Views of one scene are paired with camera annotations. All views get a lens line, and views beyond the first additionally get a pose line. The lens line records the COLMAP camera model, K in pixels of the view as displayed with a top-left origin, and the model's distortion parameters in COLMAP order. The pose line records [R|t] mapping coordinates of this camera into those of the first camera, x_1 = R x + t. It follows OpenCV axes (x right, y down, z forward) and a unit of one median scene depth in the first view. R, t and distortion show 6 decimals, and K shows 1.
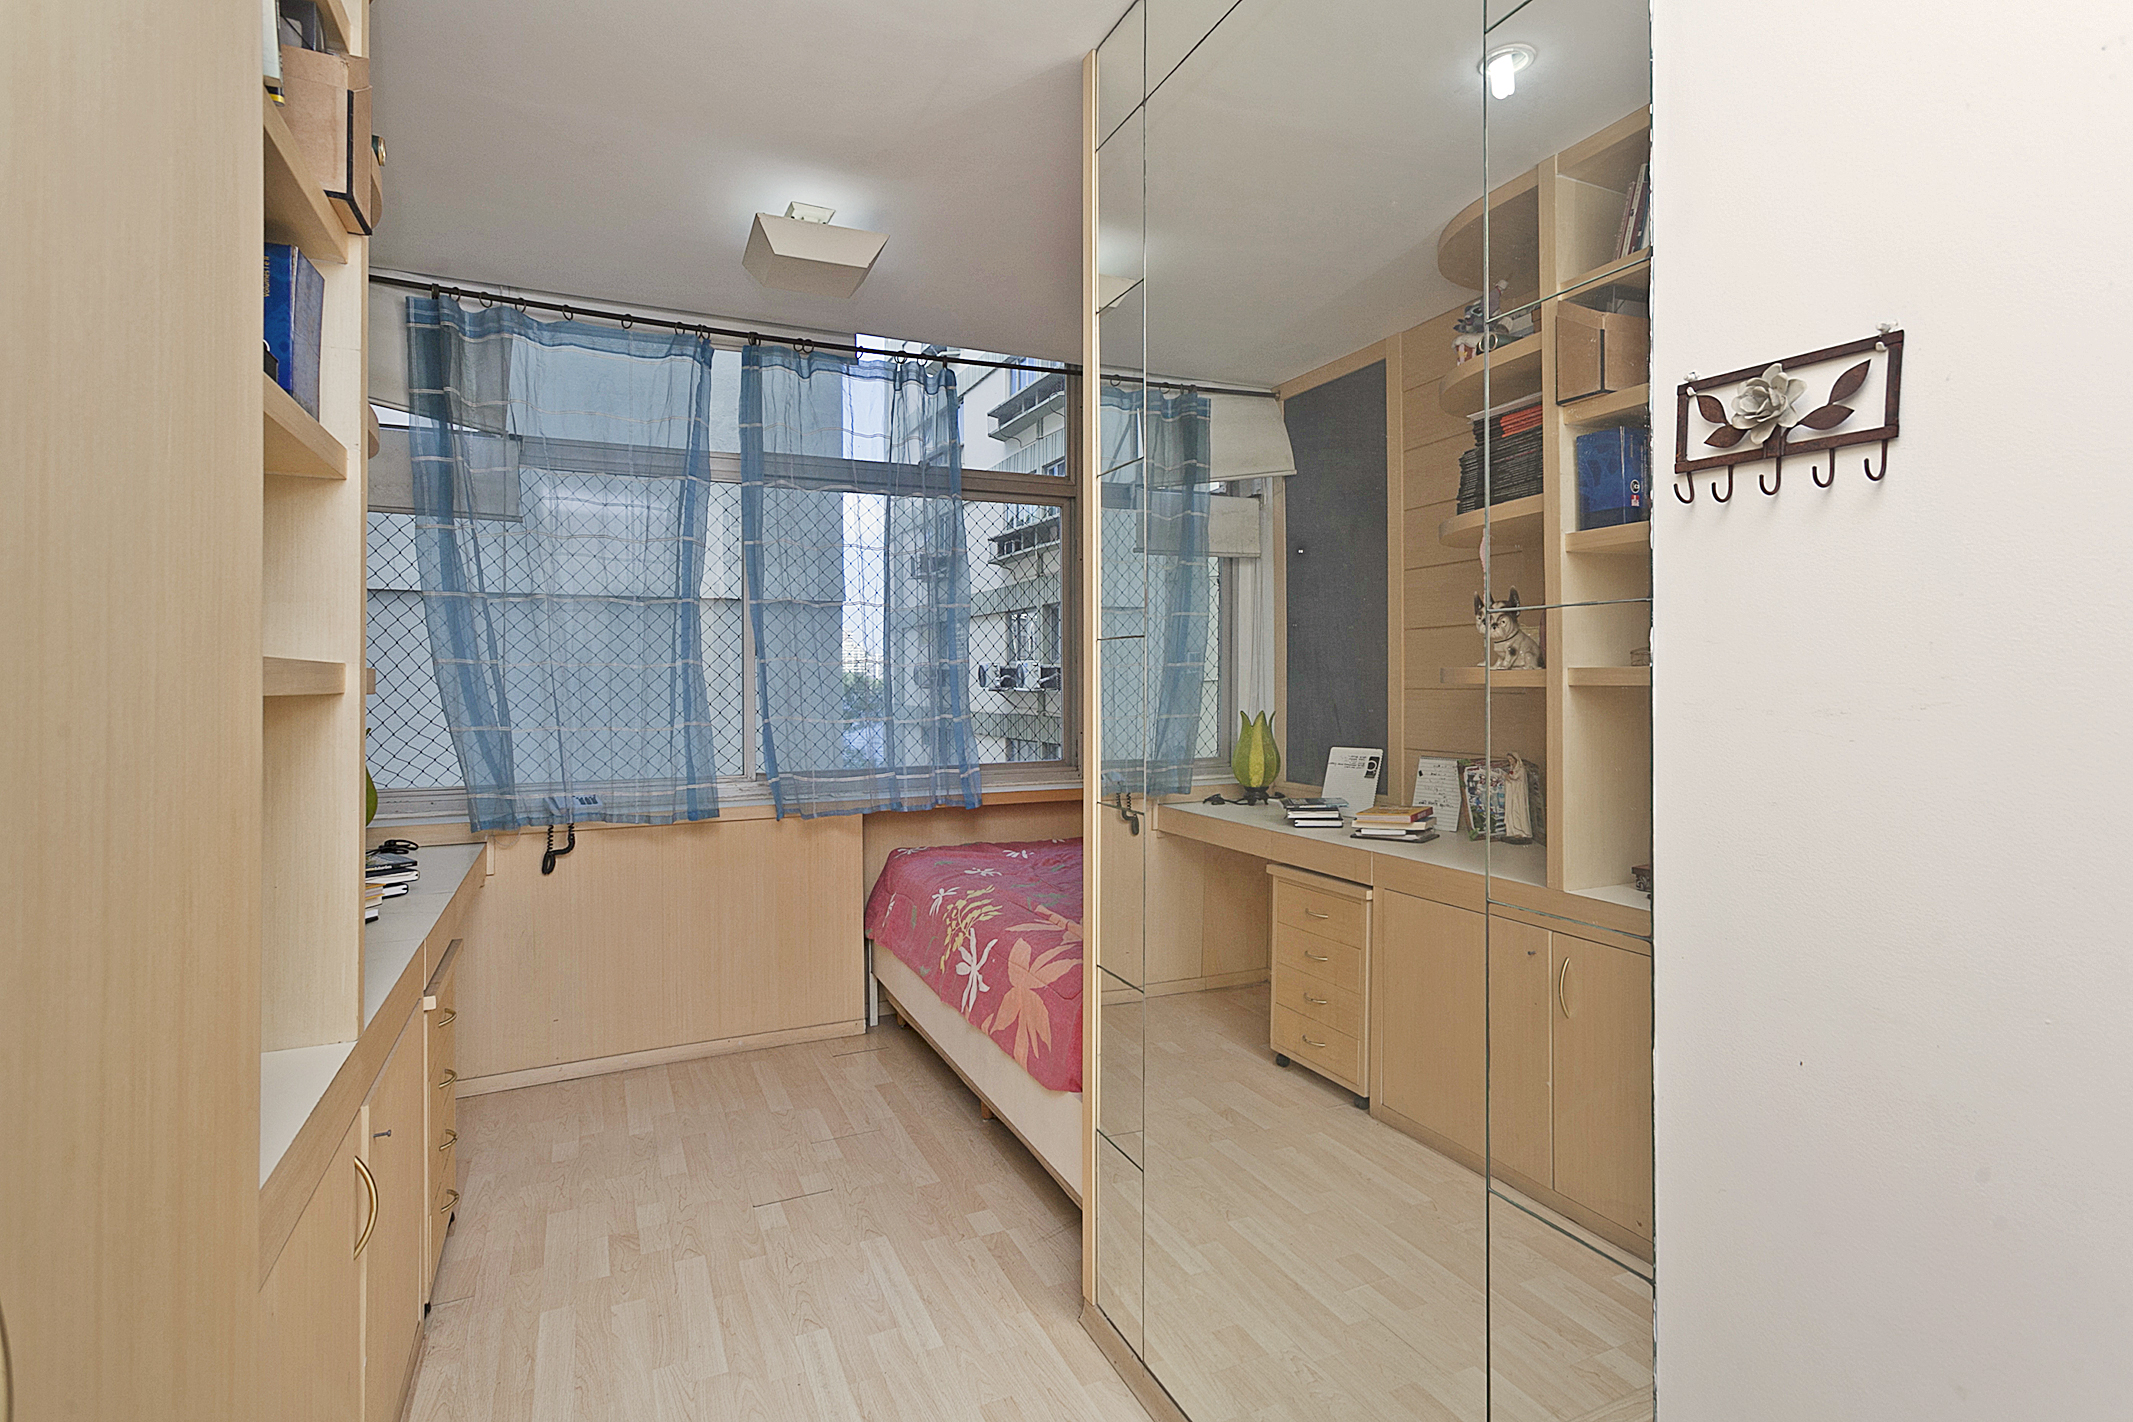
lens RADIAL K [[1002.3, 0, 1058.0], [0, 1002.3, 688.3], [0, 0, 1]] dist [-0.002327, -0.001274]
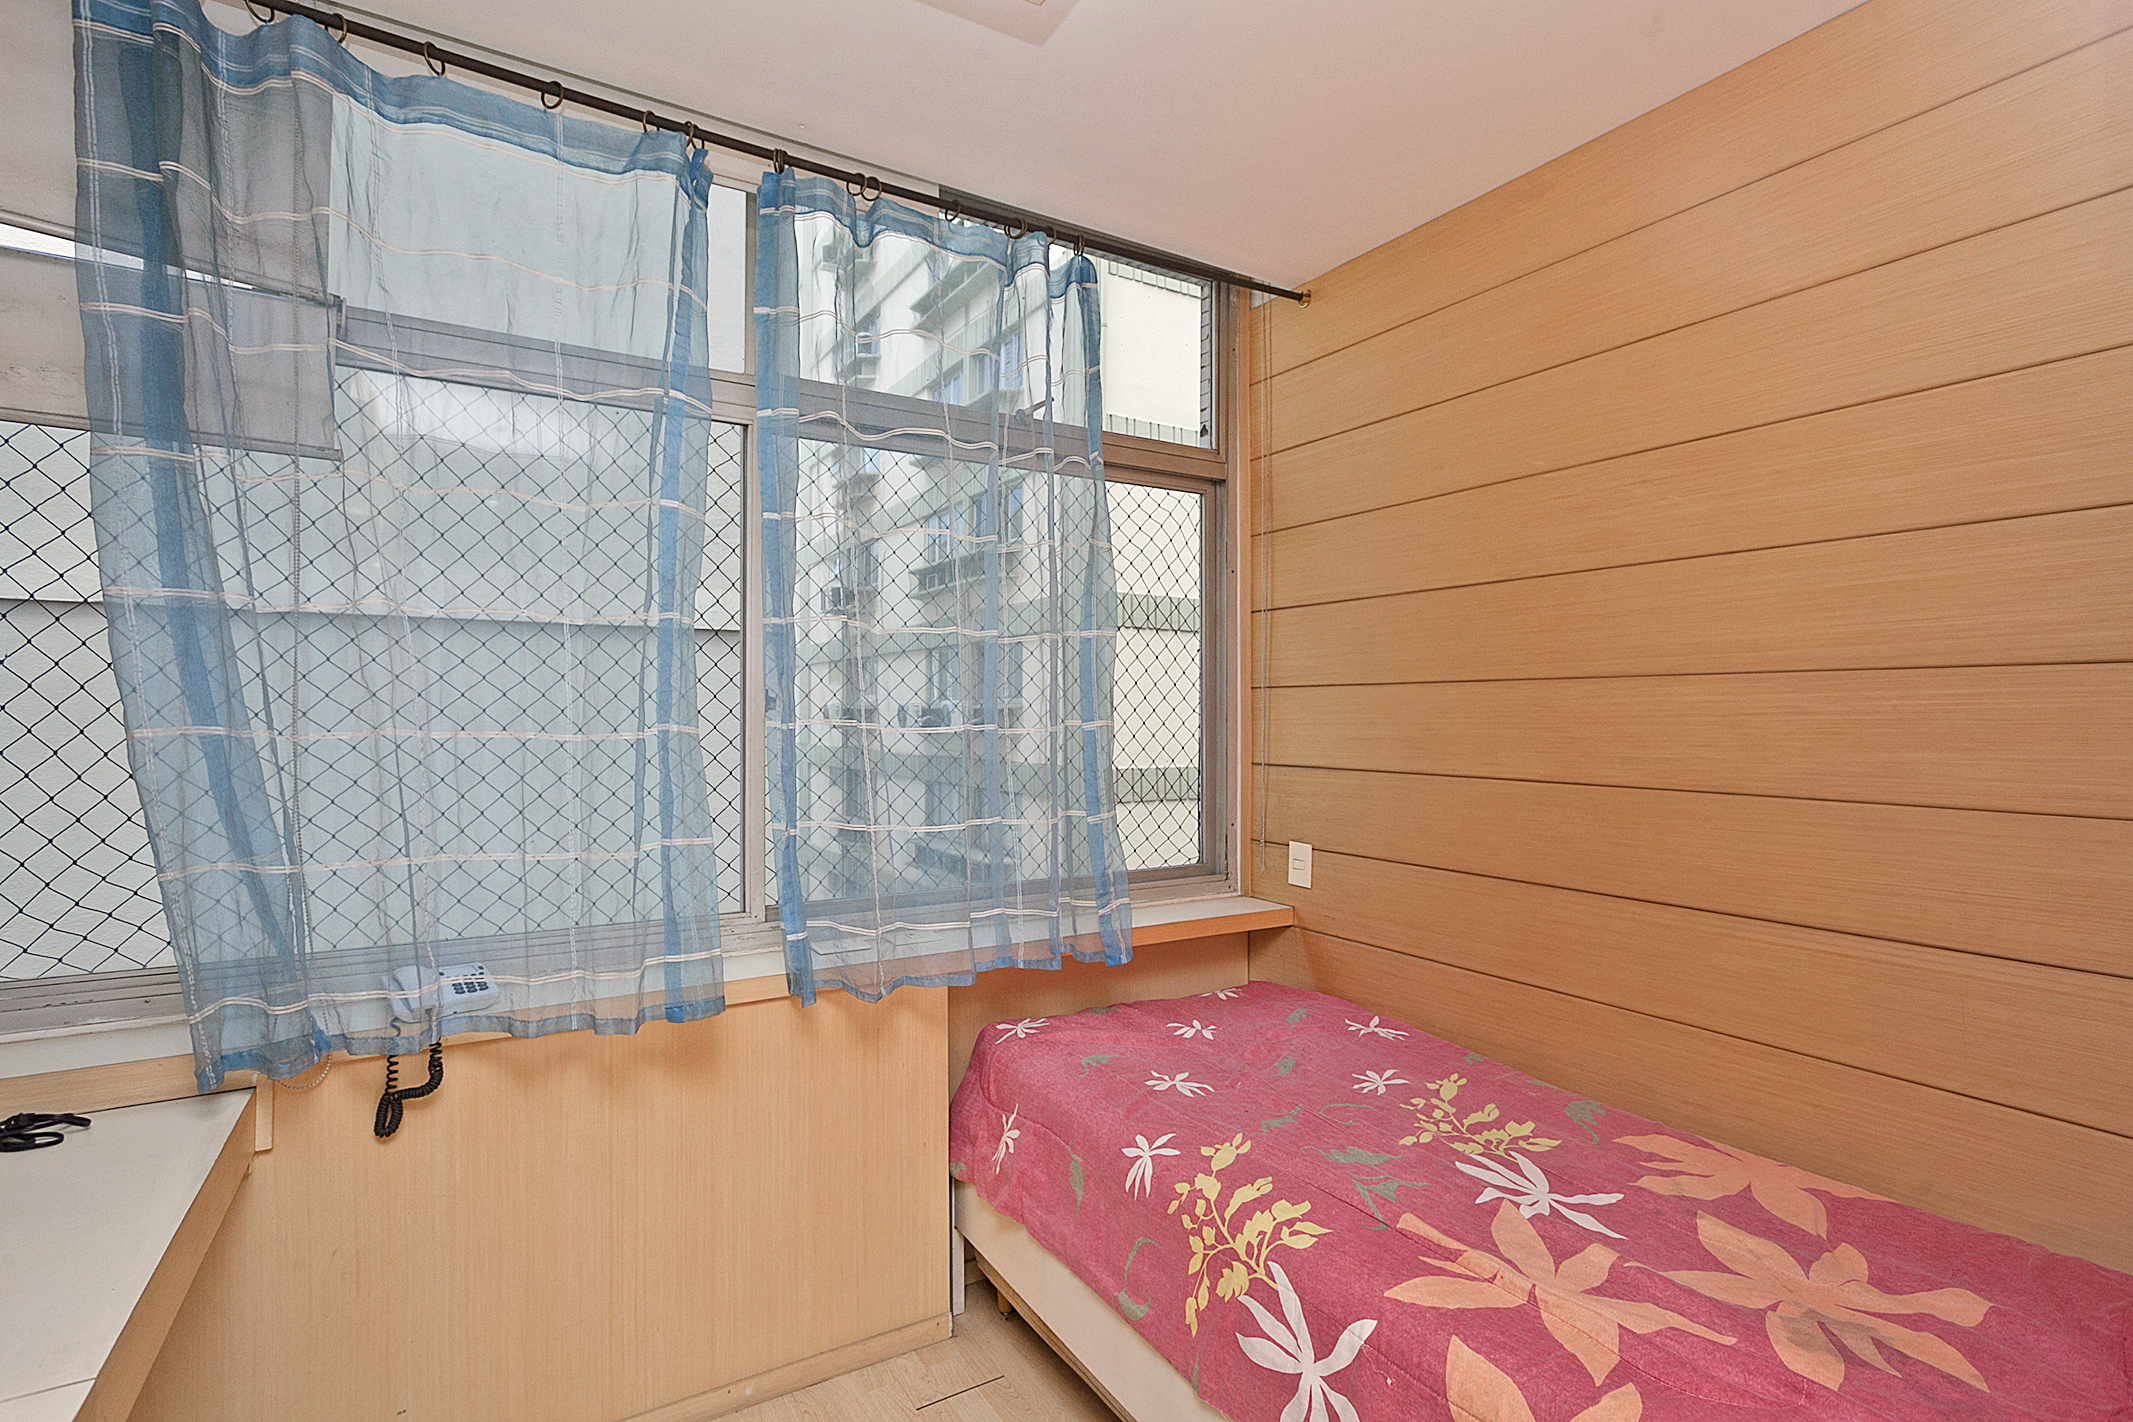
lens RADIAL K [[1002.3, 0, 1076.2], [0, 1002.3, 715.8], [0, 0, 1]] dist [-0.002327, -0.001274]
pose [[0.993666, 0.001671, 0.112366, -0.211898], [-0.000505, 0.999946, -0.010398, -0.028621], [-0.112377, 0.010275, 0.993613, 0.439533]]
